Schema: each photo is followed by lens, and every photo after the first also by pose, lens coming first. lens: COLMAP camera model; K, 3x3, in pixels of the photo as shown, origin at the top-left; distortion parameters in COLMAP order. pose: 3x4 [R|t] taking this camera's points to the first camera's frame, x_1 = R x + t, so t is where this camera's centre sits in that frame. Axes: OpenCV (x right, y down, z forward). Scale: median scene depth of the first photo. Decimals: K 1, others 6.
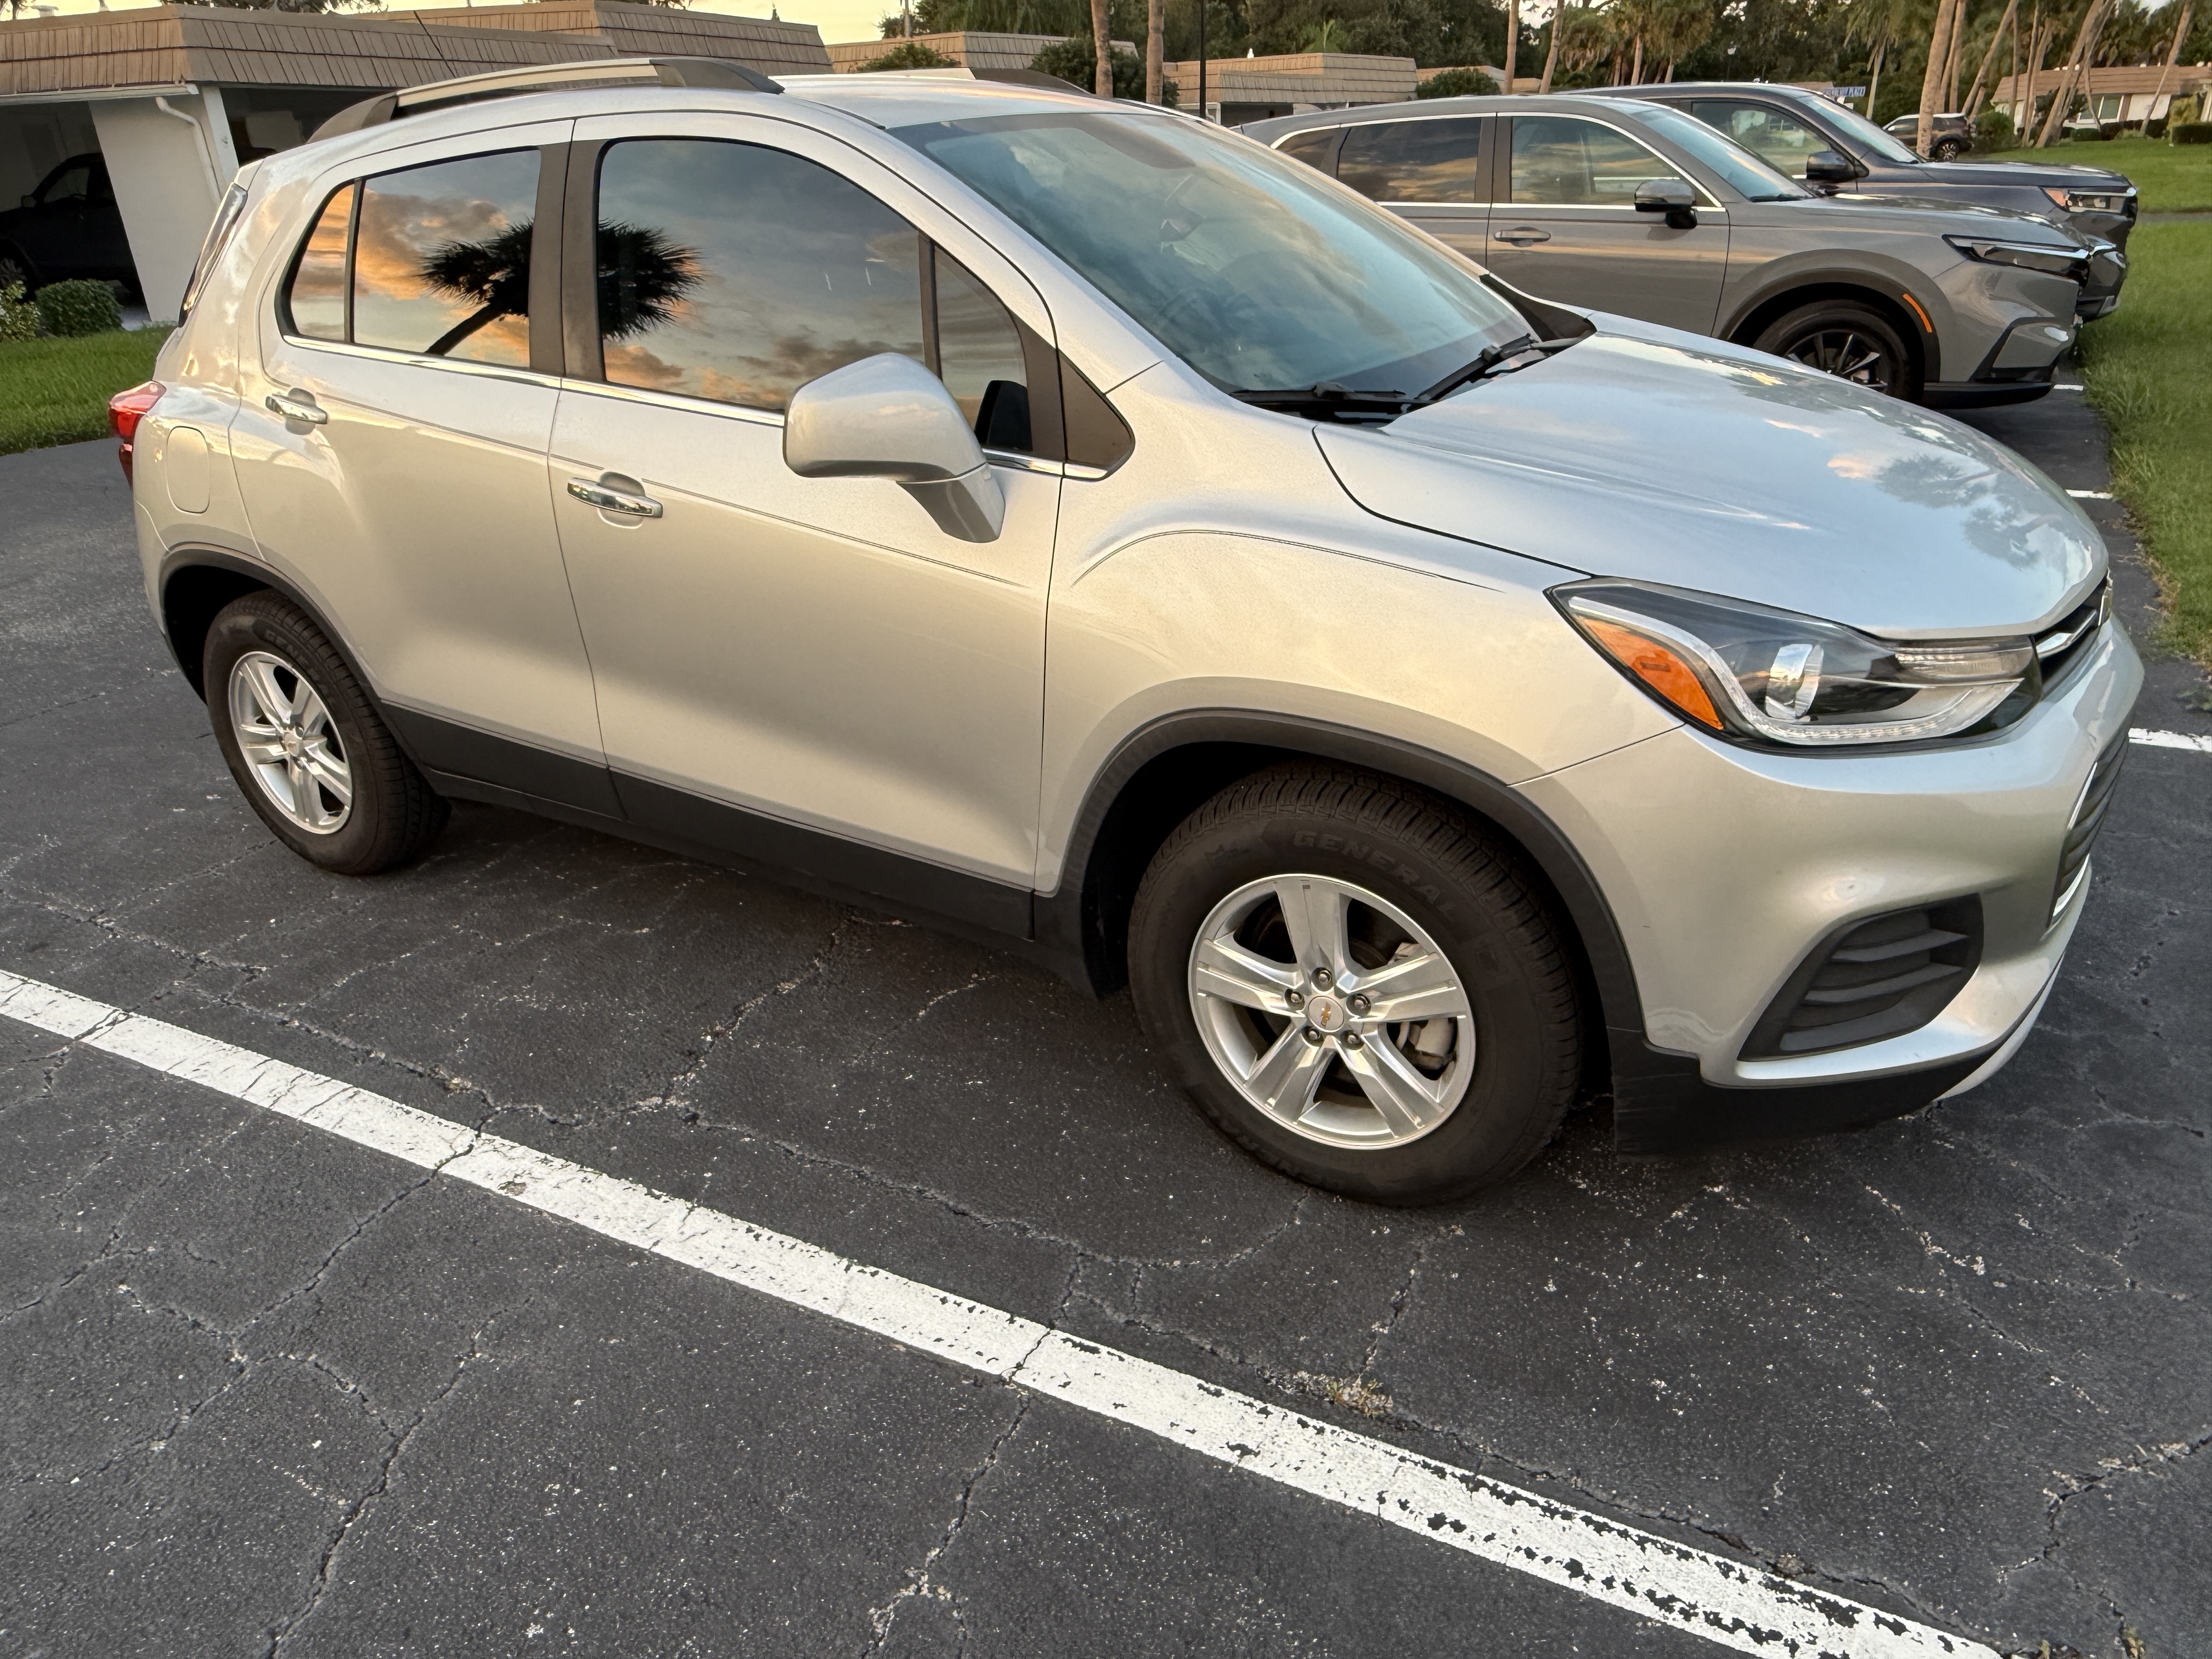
lens RADIAL K [[1495.5, 0, 1103.9], [0, 1495.5, 826.1], [0, 0, 1]] dist [0.001105, -0.000008]
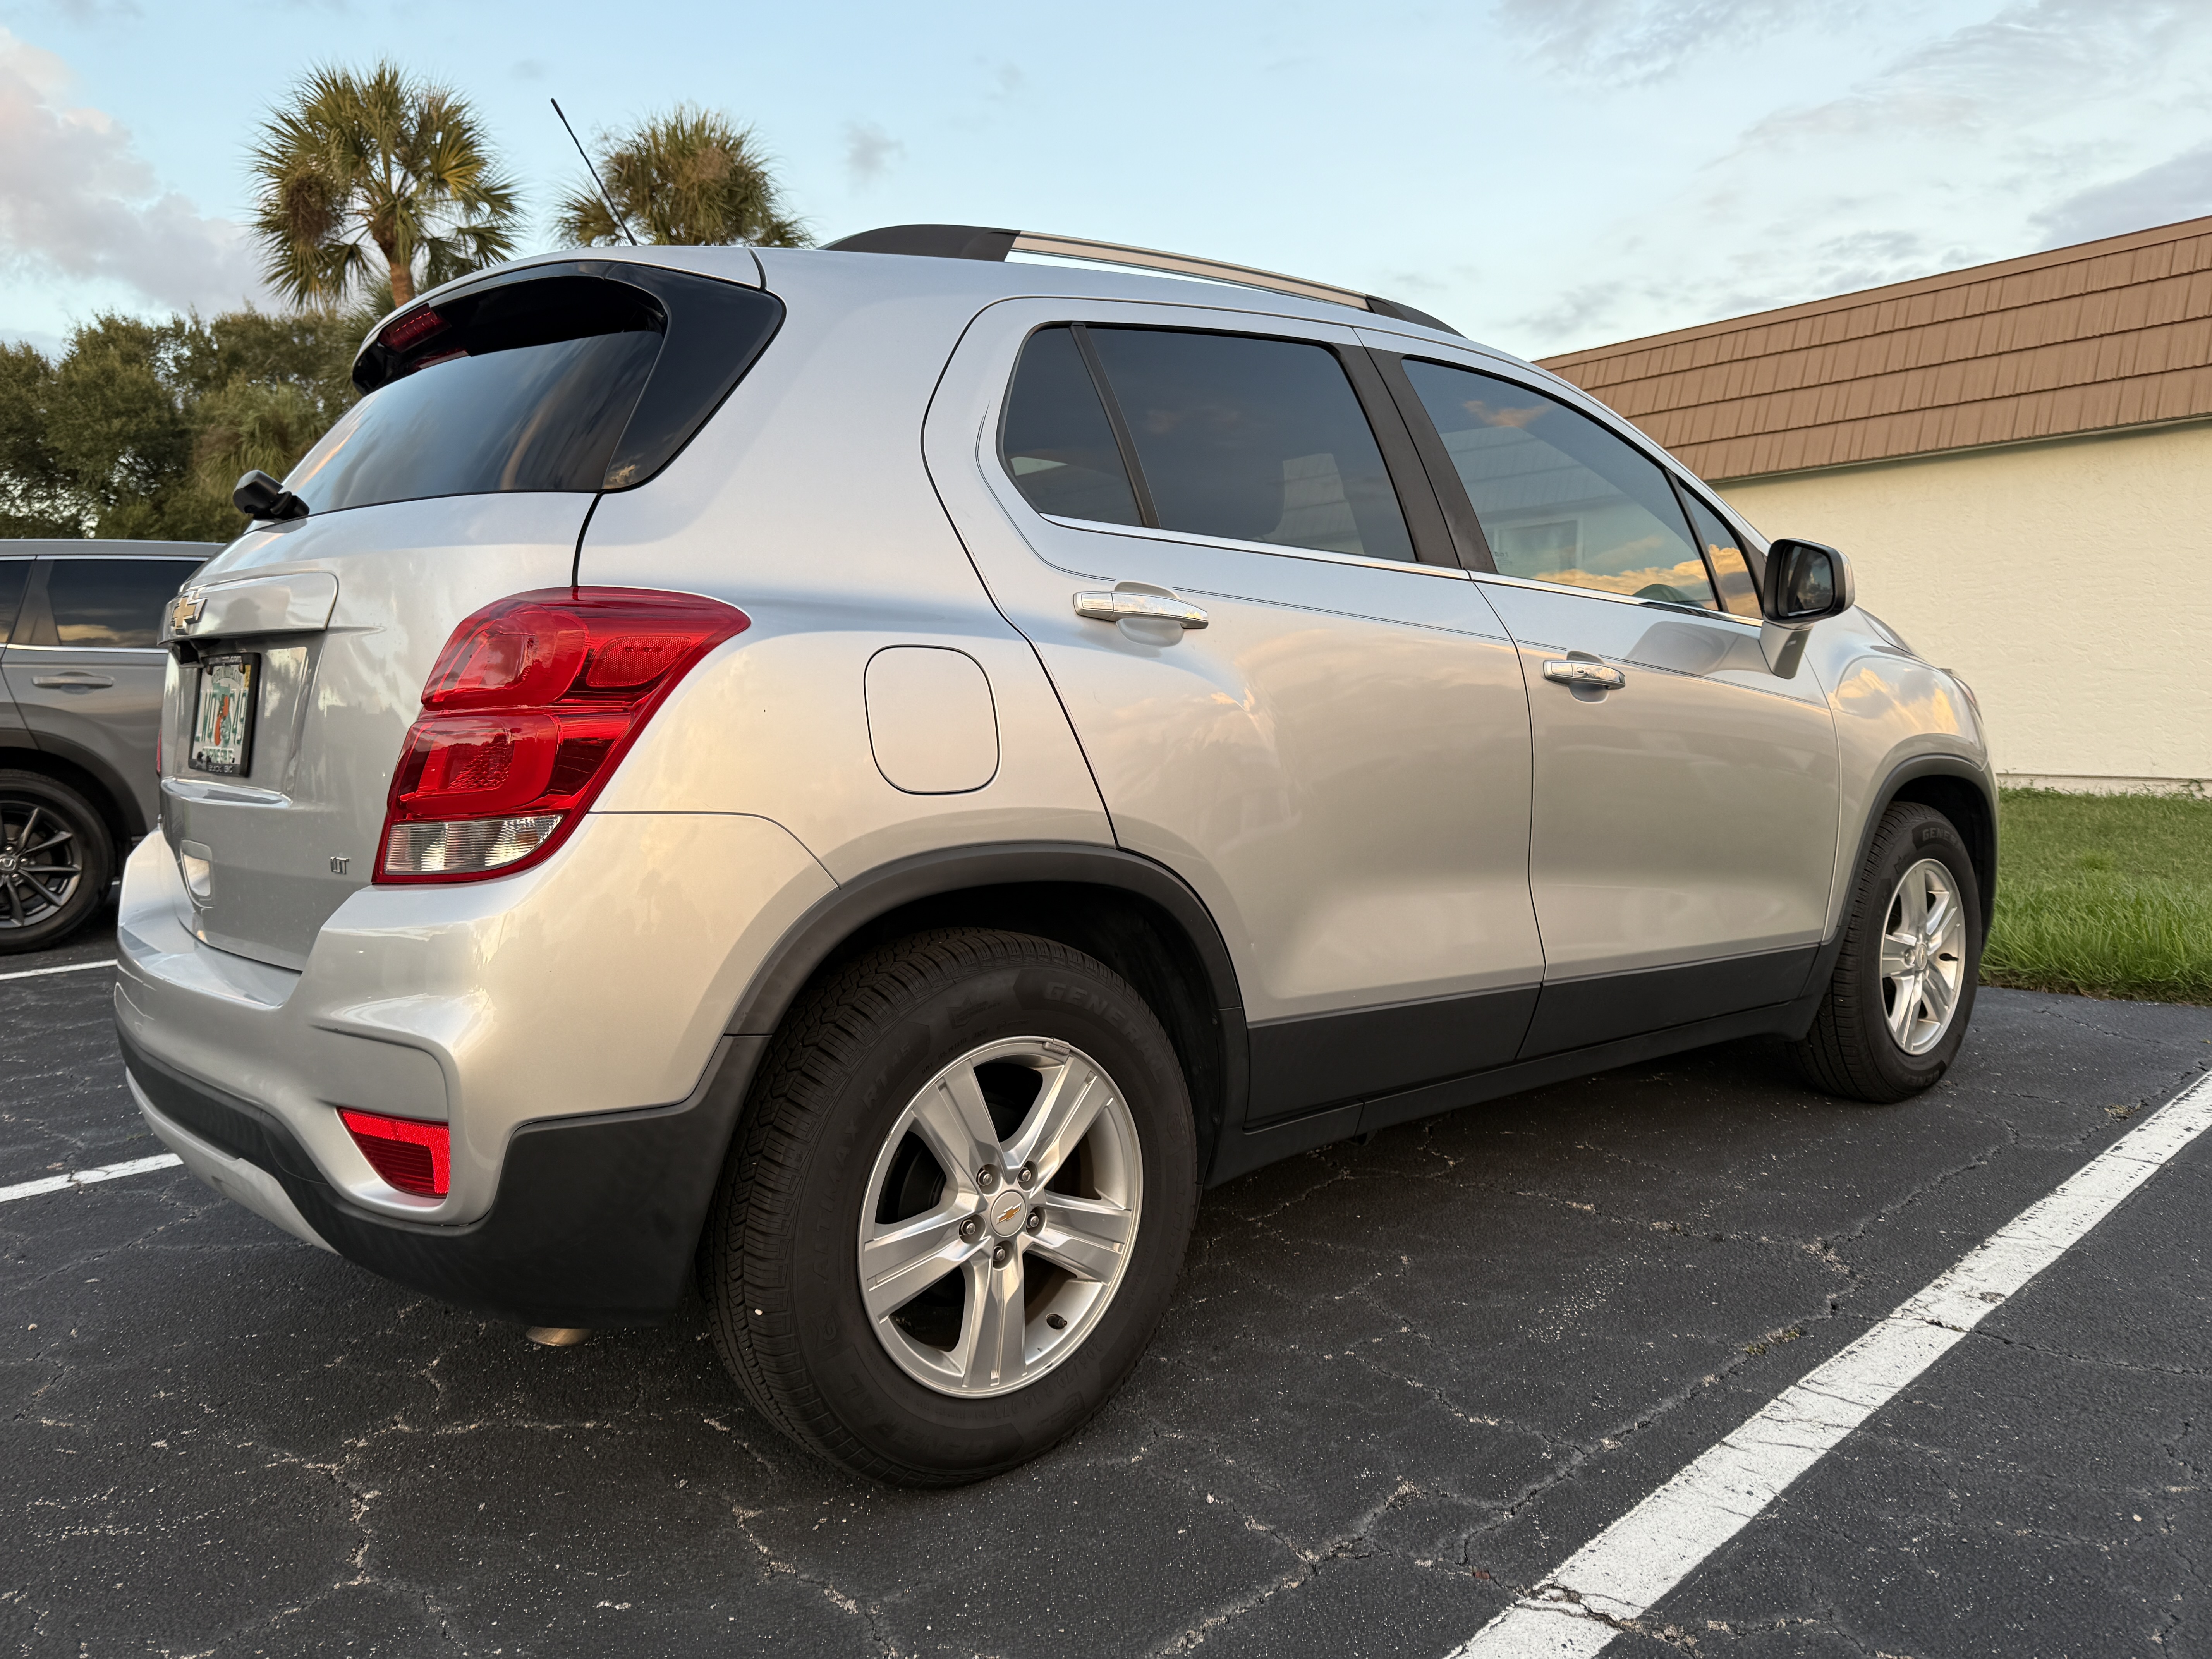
lens RADIAL K [[1649.7, 0, 1111.3], [0, 1649.7, 830.2], [0, 0, 1]] dist [-0.001893, 0.014911]
pose [[0.294048, -0.036479, 0.955094, -1.506010], [0.401854, 0.911377, -0.088911, -0.157894], [-0.867208, 0.409952, 0.282648, 1.028276]]
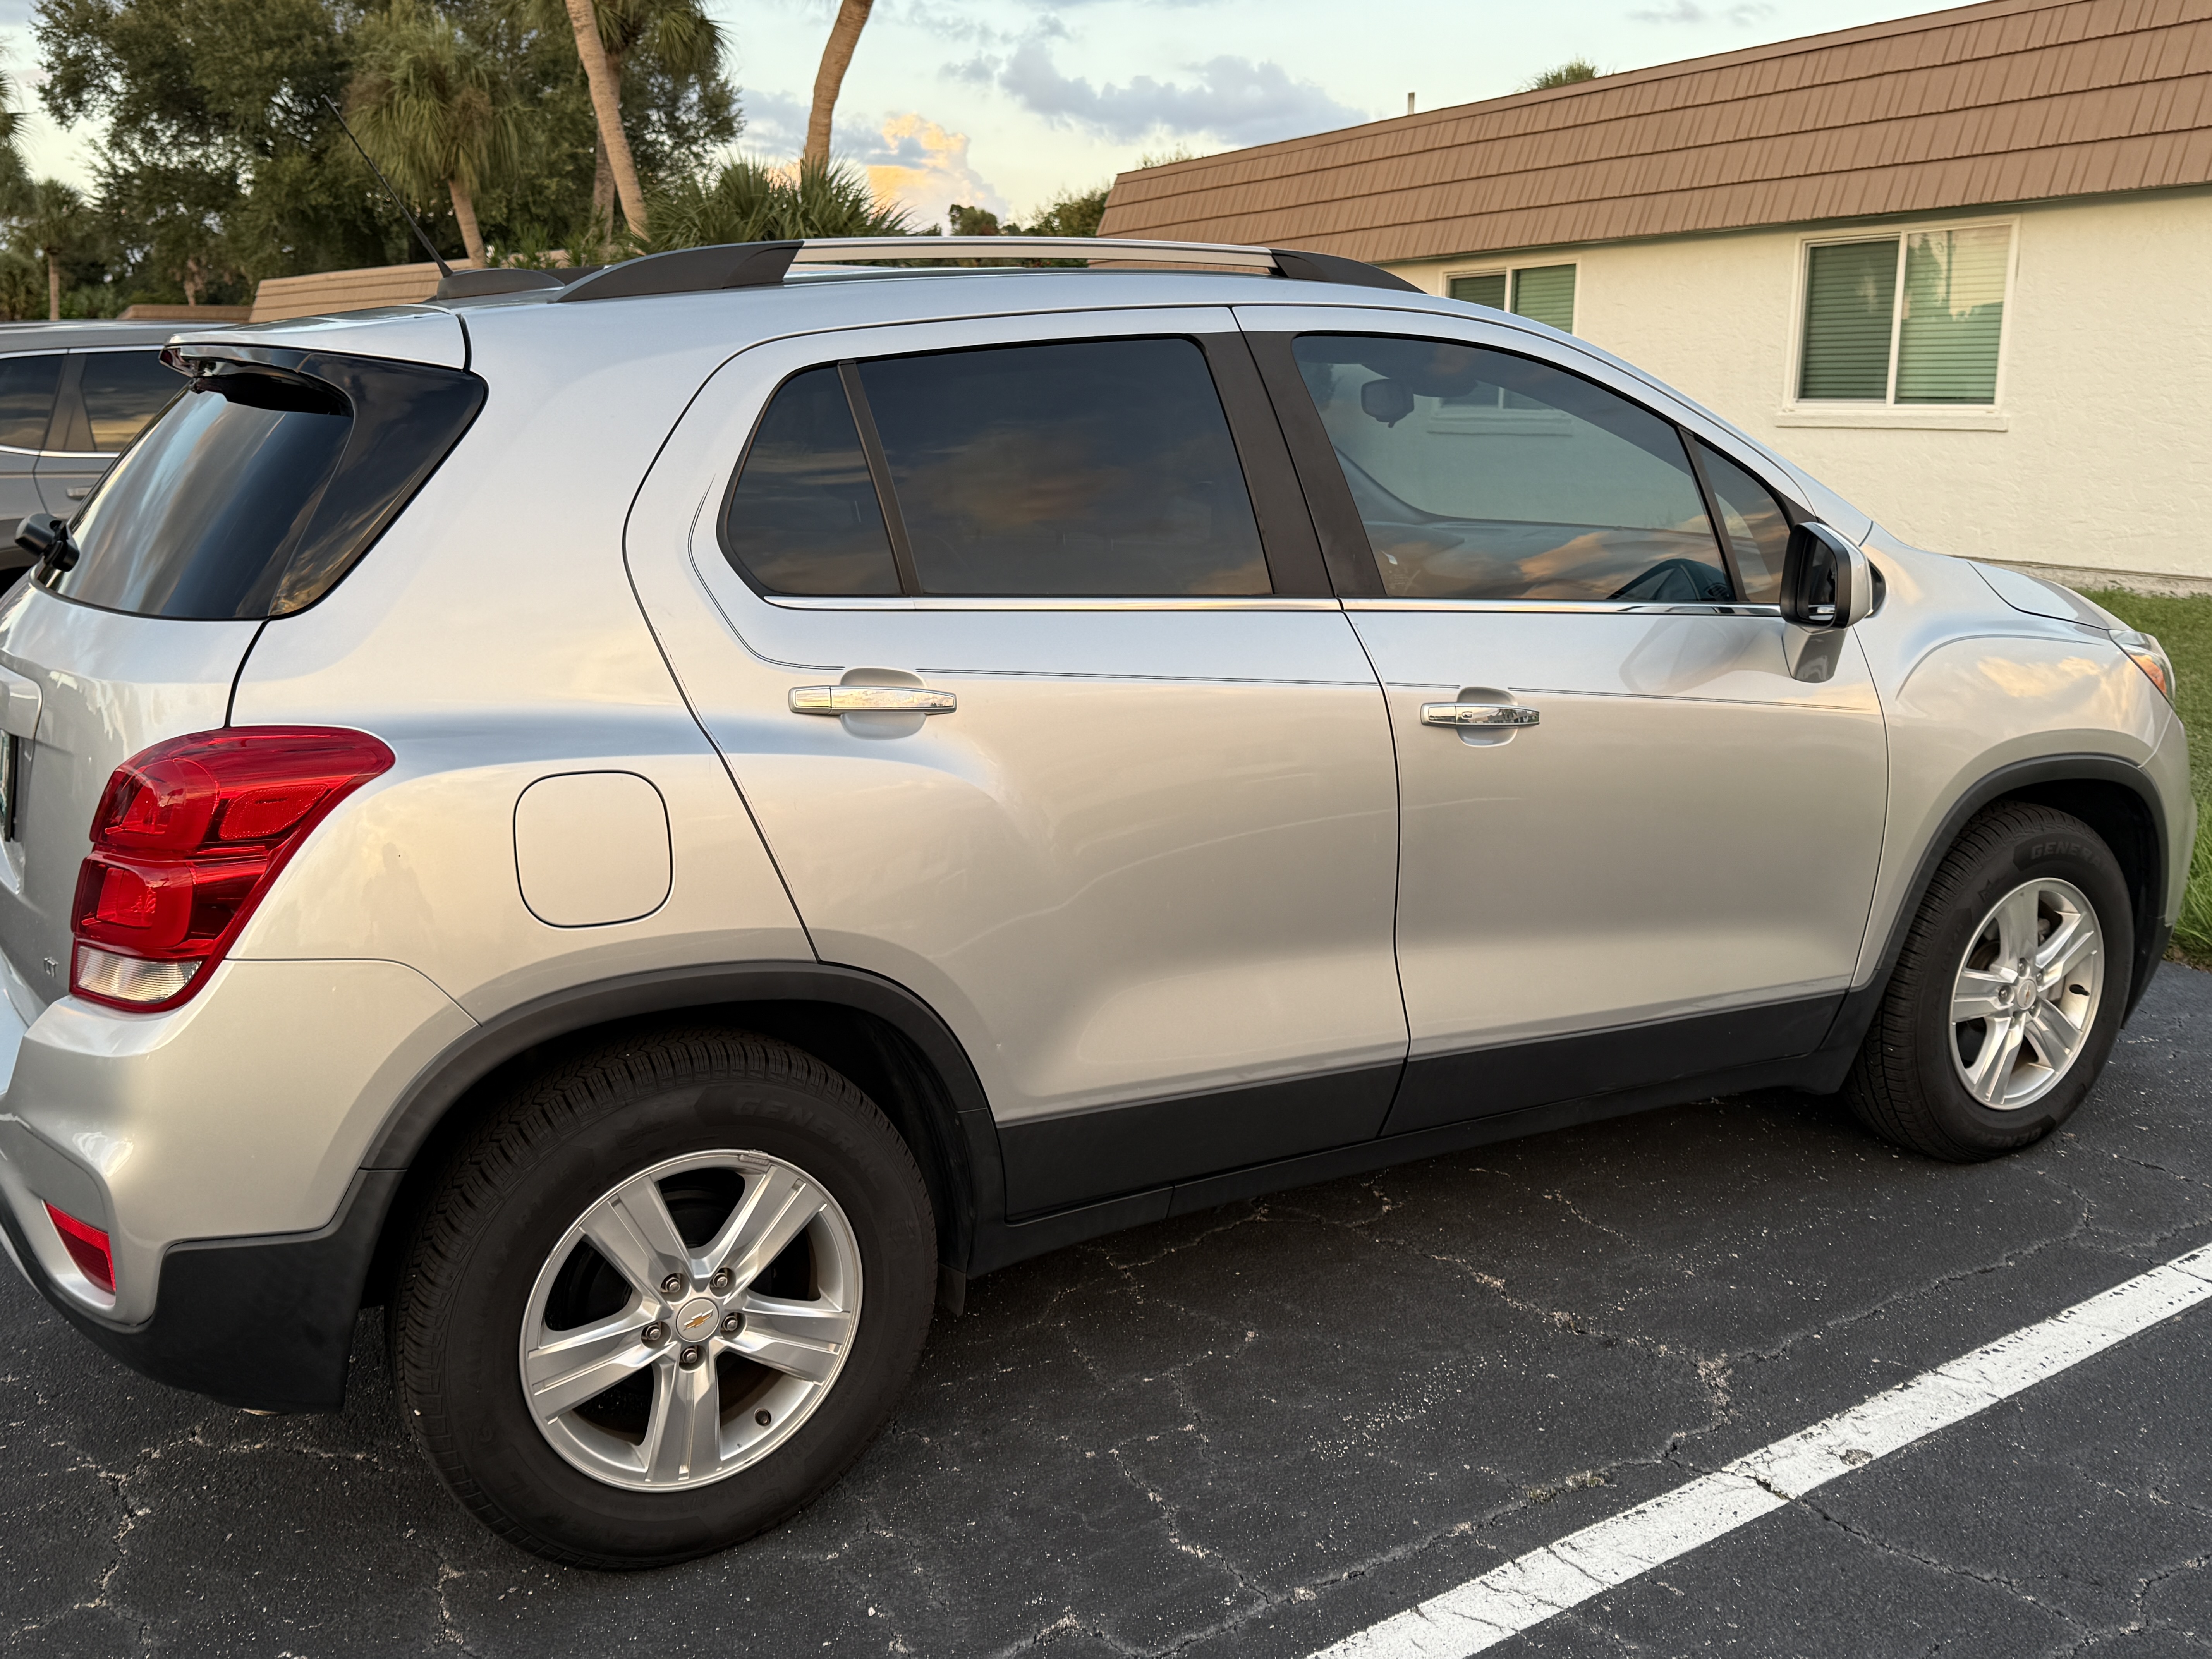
lens RADIAL K [[2060.0, 0, 1119.7], [0, 2060.0, 832.3], [0, 0, 1]] dist [0.030758, 0.000000]
pose [[0.454886, -0.145216, 0.878630, -1.523286], [0.354453, 0.934623, -0.029038, -0.200444], [-0.816971, 0.324642, 0.476619, 0.637131]]
